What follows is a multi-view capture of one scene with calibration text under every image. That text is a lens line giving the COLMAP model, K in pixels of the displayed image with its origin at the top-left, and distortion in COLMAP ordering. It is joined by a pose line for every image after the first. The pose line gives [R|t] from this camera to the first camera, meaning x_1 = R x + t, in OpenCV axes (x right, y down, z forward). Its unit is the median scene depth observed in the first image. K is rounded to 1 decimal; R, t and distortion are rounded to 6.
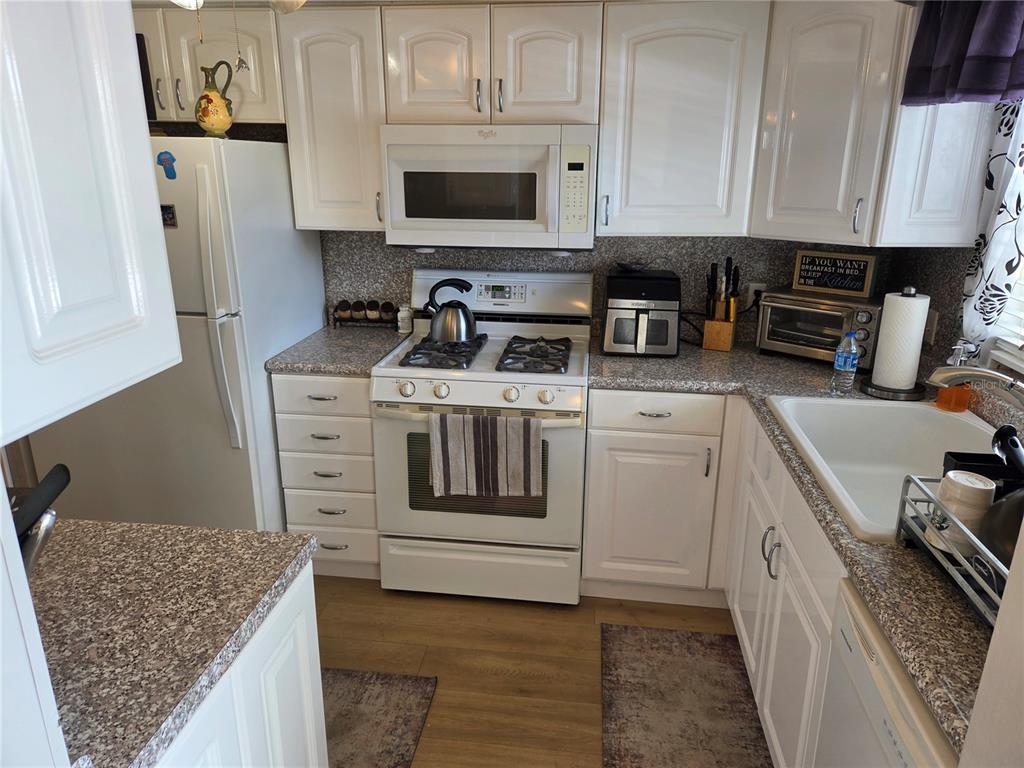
lens RADIAL K [[690.5, 0, 510.6], [0, 690.5, 379.3], [0, 0, 1]] dist [0.066978, -0.050244]
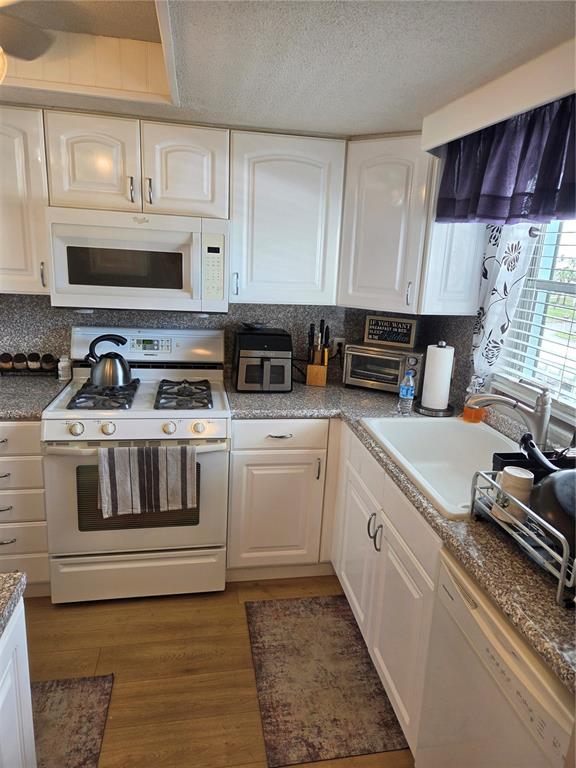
lens RADIAL K [[517.9, 0, 293.1], [0, 517.9, 381.3], [0, 0, 1]] dist [0.066978, -0.050244]
pose [[0.950537, -0.031457, 0.309013, -0.074139], [0.045540, 0.998222, -0.038468, -0.015514], [-0.307254, 0.050638, 0.950279, 0.037483]]
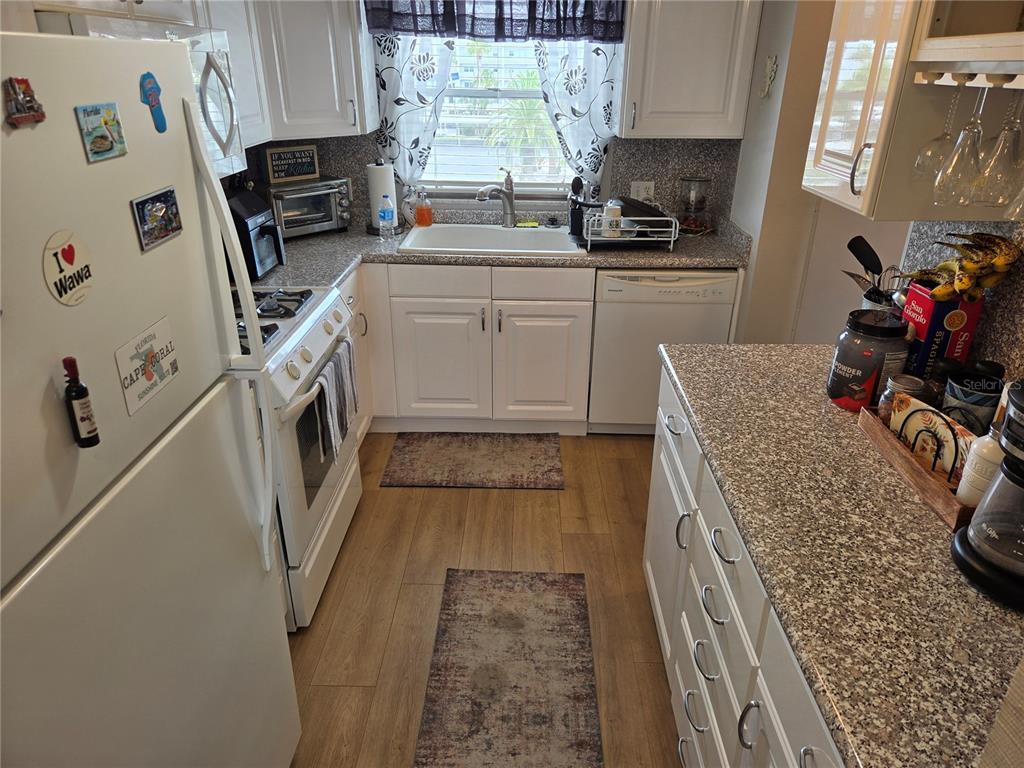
lens RADIAL K [[690.5, 0, 521.8], [0, 690.5, 385.4], [0, 0, 1]] dist [0.066978, -0.050244]
pose [[-0.126580, -0.418986, 0.899126, -0.940720], [0.286718, 0.852274, 0.437518, -0.255885], [-0.949616, 0.313177, 0.012250, 0.750294]]
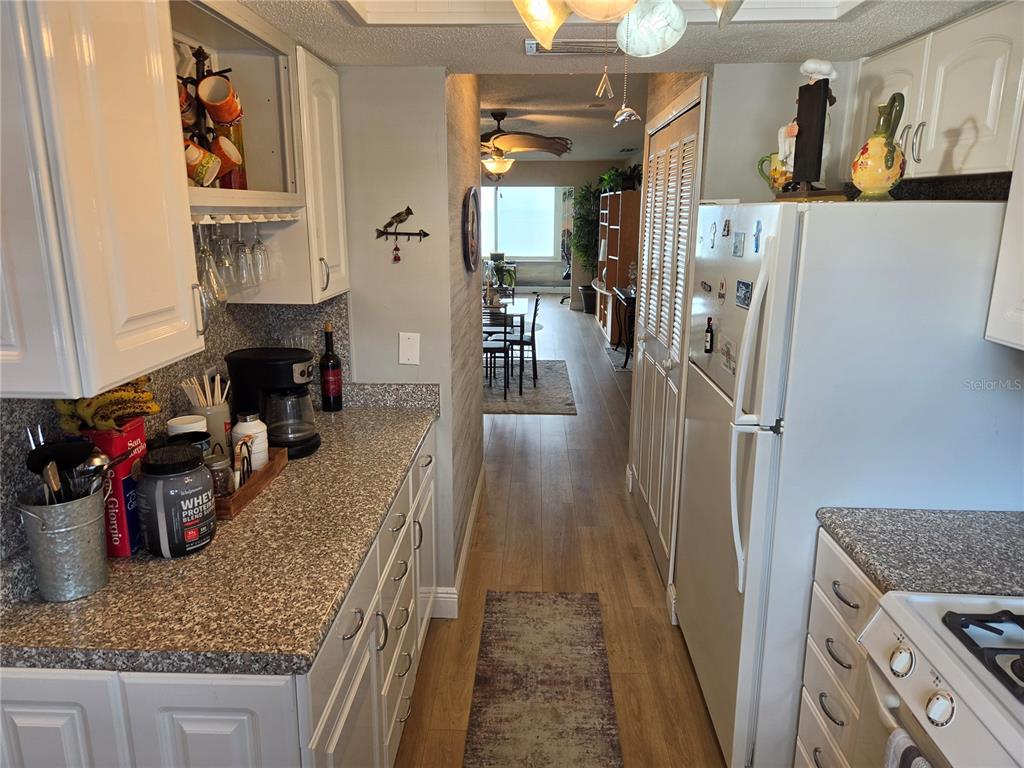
lens RADIAL K [[690.5, 0, 512.7], [0, 690.5, 387.2], [0, 0, 1]] dist [0.066978, -0.050244]
pose [[0.101877, 0.243683, -0.964489, 0.296828], [-0.301996, 0.931355, 0.203412, -0.201406], [0.947850, 0.270549, 0.168475, 0.583548]]
